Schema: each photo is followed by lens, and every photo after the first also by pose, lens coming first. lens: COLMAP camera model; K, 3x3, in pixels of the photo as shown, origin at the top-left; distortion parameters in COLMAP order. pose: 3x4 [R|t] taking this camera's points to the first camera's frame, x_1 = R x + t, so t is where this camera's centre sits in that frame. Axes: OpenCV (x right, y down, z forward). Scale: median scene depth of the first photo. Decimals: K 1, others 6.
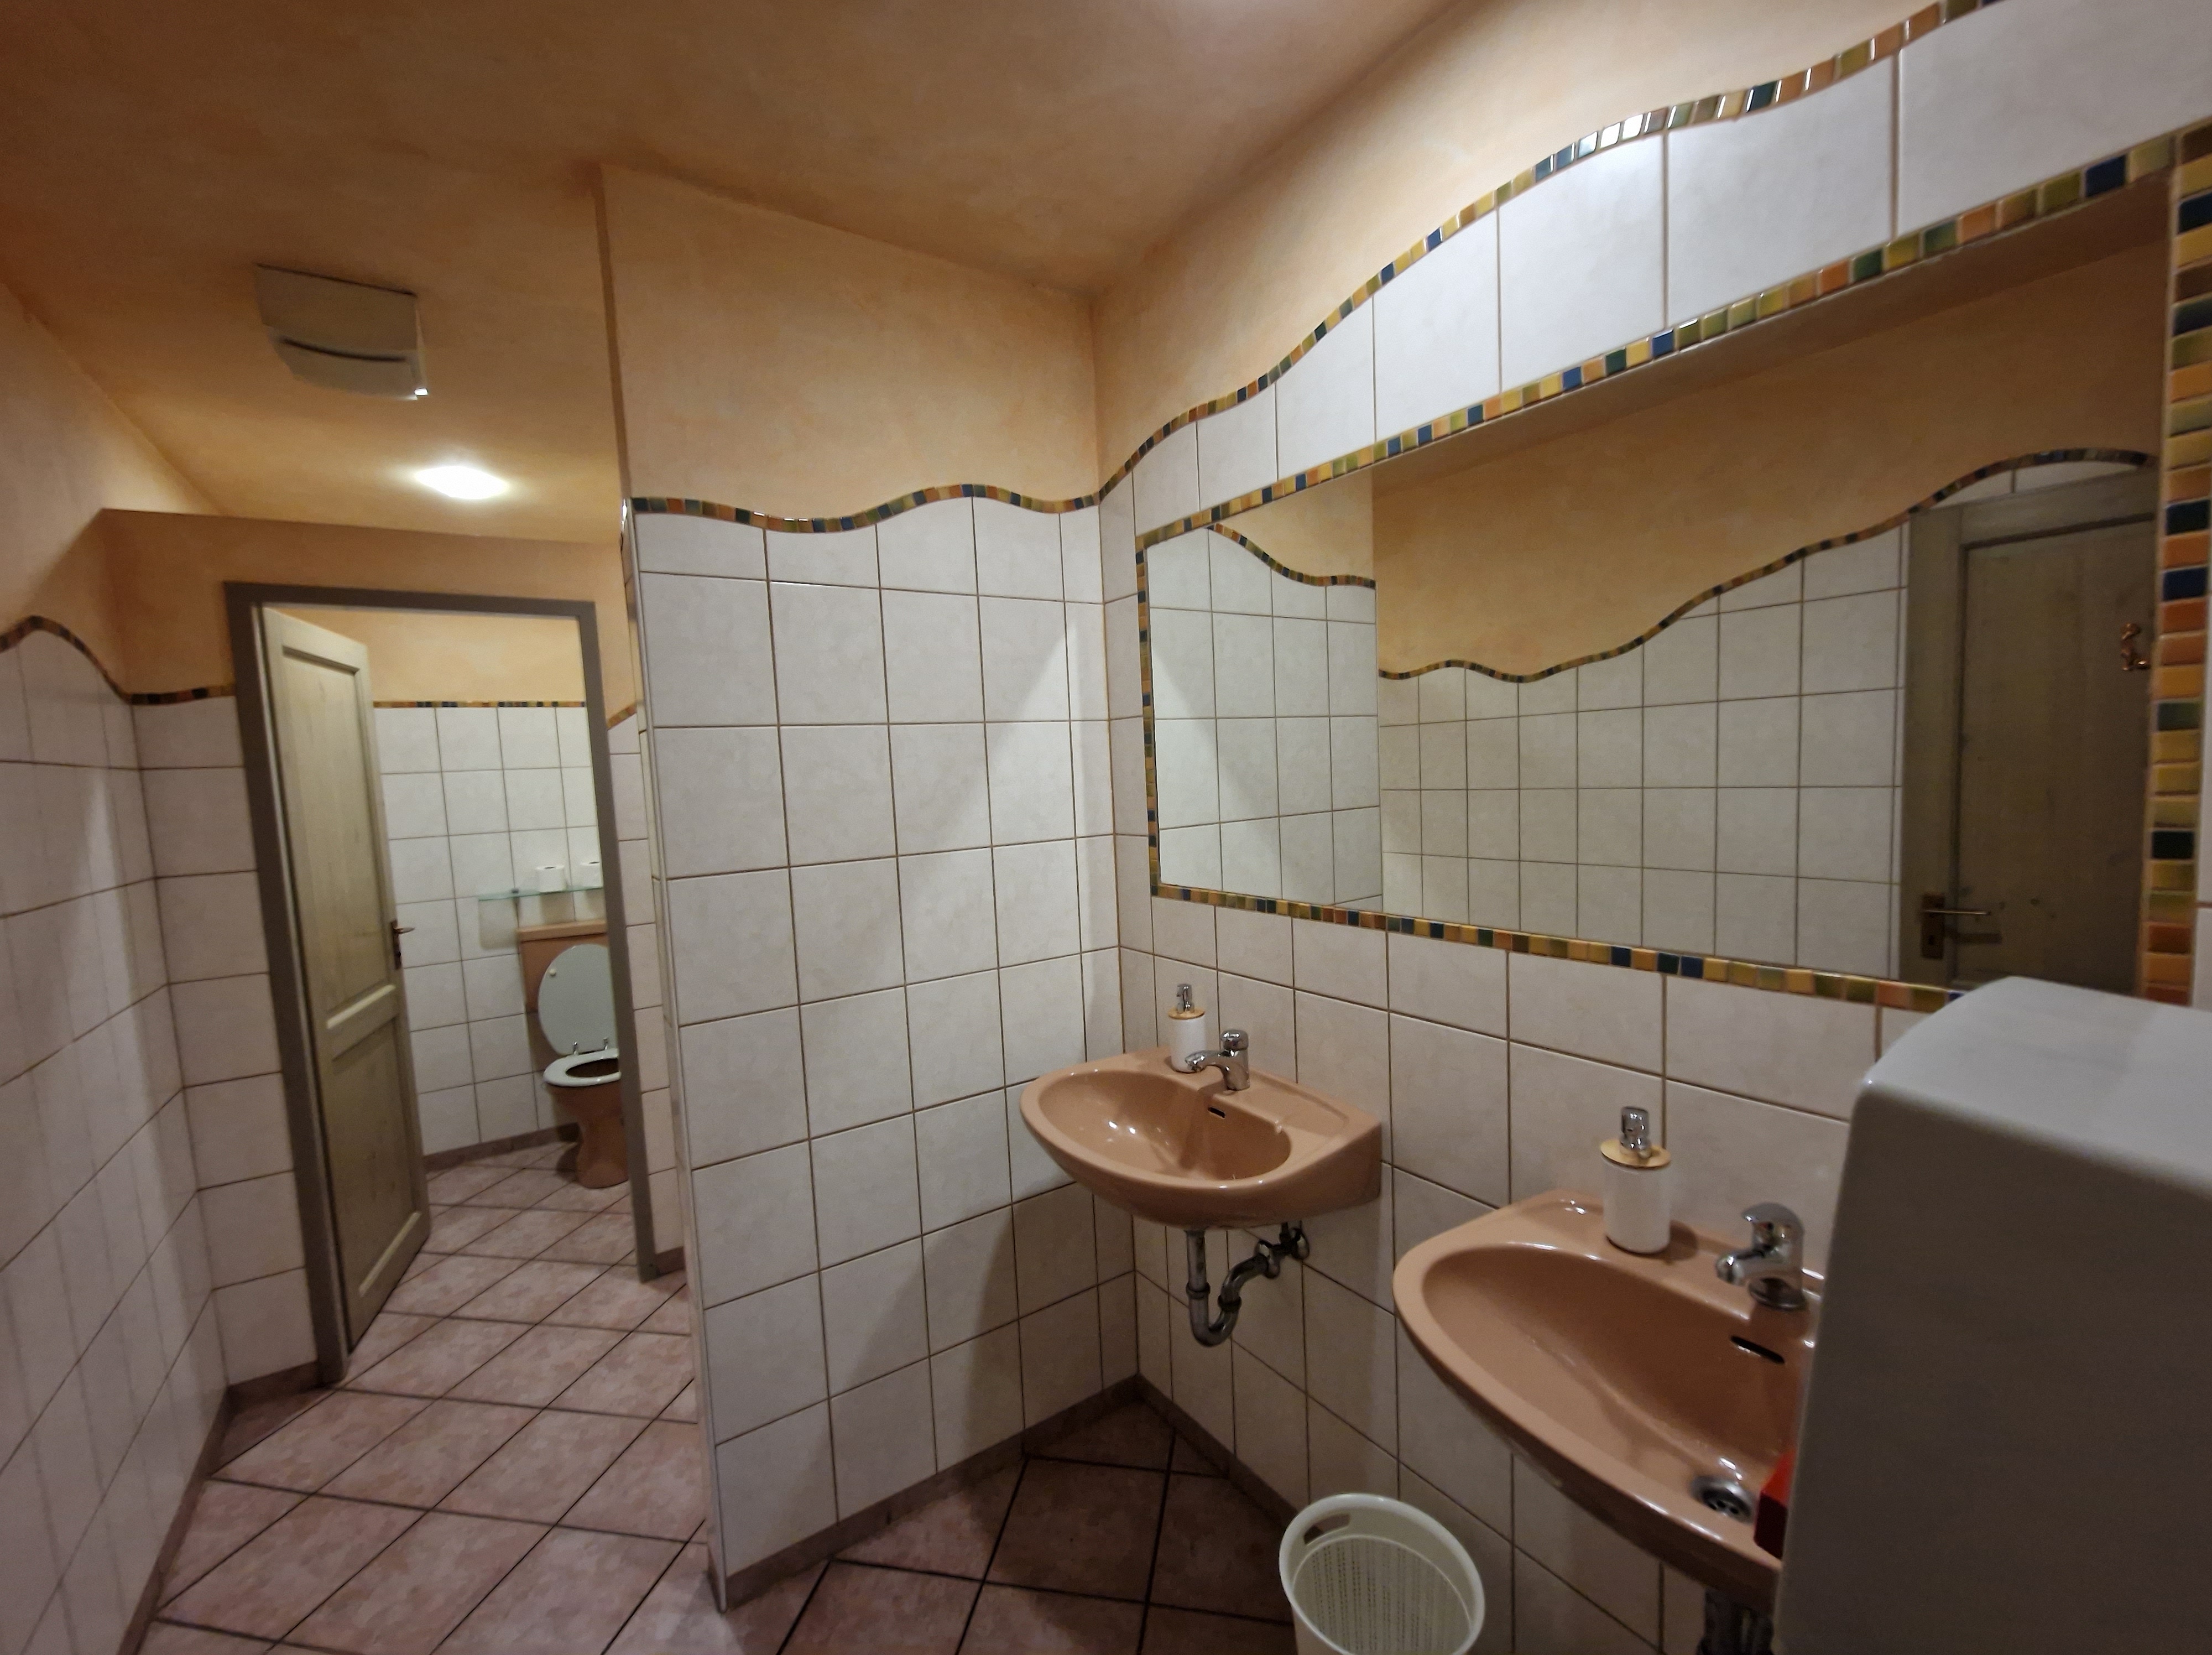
lens RADIAL K [[905.1, 0, 1102.4], [0, 905.1, 838.3], [0, 0, 1]] dist [0.003717, -0.004941]
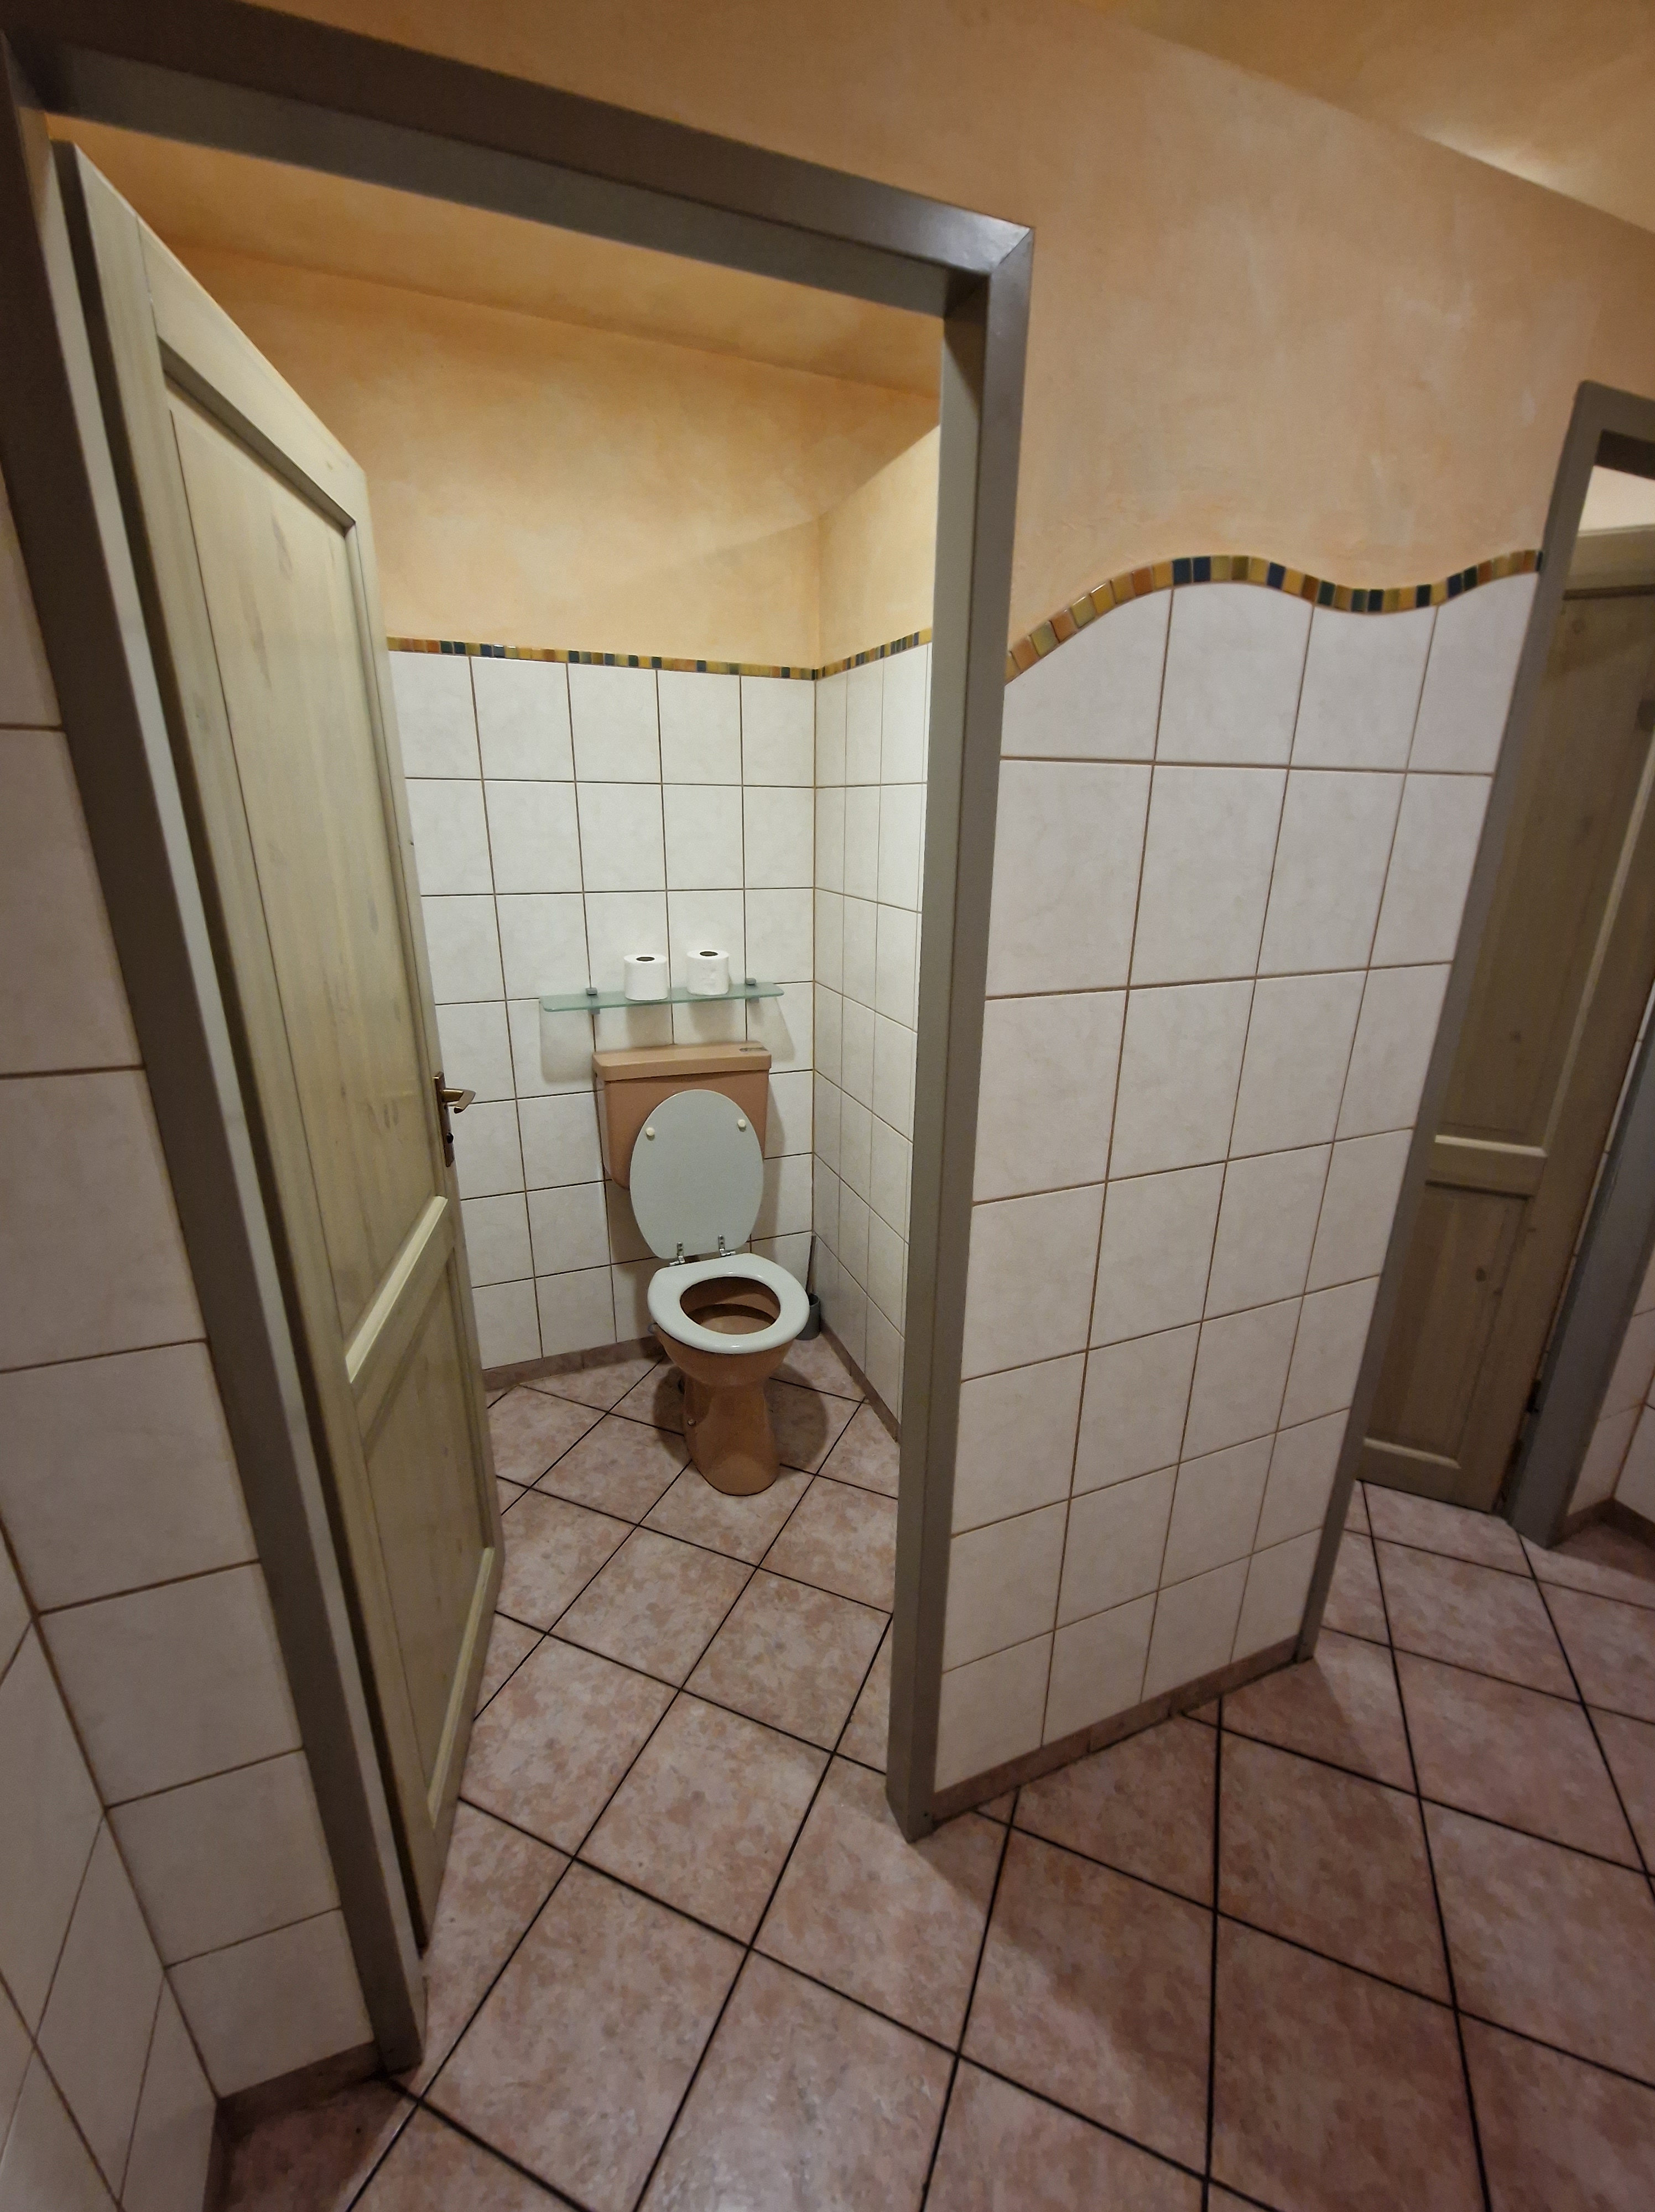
lens RADIAL K [[894.8, 0, 827.5], [0, 894.8, 1106.0], [0, 0, 1]] dist [0.003633, 0.000140]
pose [[0.977422, 0.118698, -0.174805, -0.498918], [-0.072400, 0.965358, 0.250684, -0.041196], [0.198505, -0.232368, 0.952156, 0.580038]]
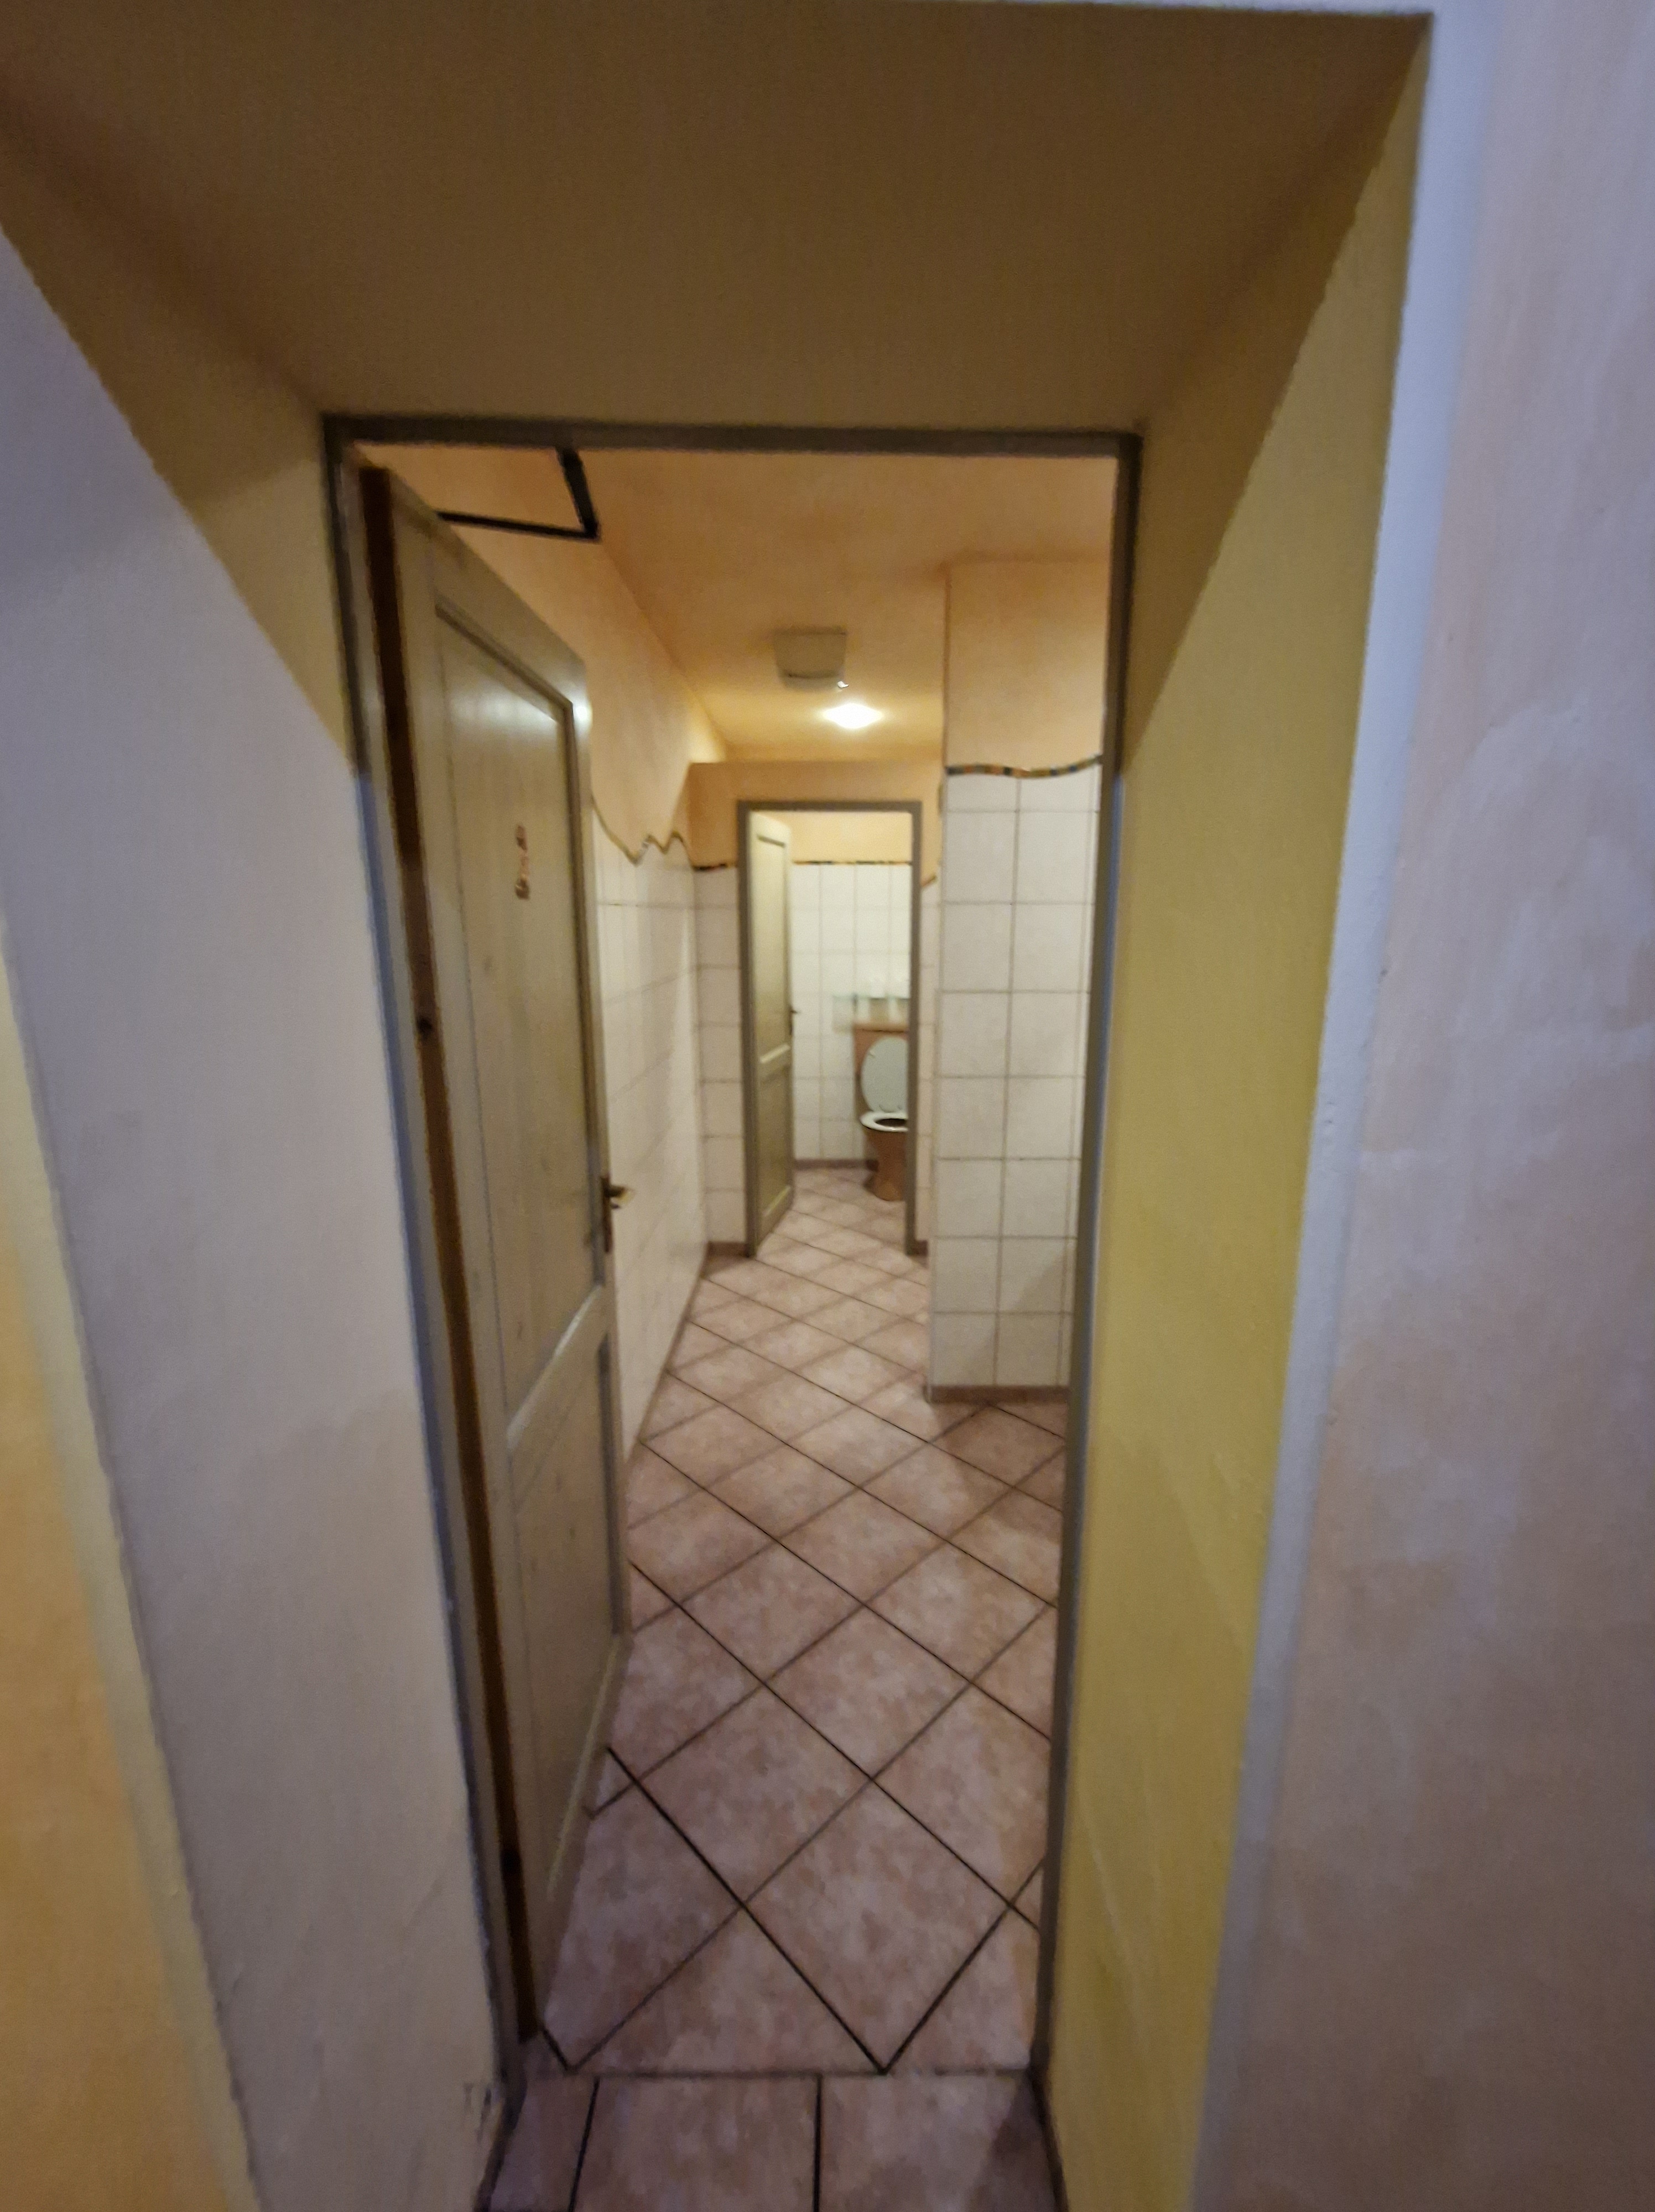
lens RADIAL K [[905.1, 0, 831.2], [0, 905.1, 1118.4], [0, 0, 1]] dist [0.003717, -0.004941]
pose [[0.827964, 0.167186, -0.535279, 0.172037], [-0.081874, 0.980336, 0.179552, -0.006568], [0.554772, -0.104837, 0.825371, -0.317448]]
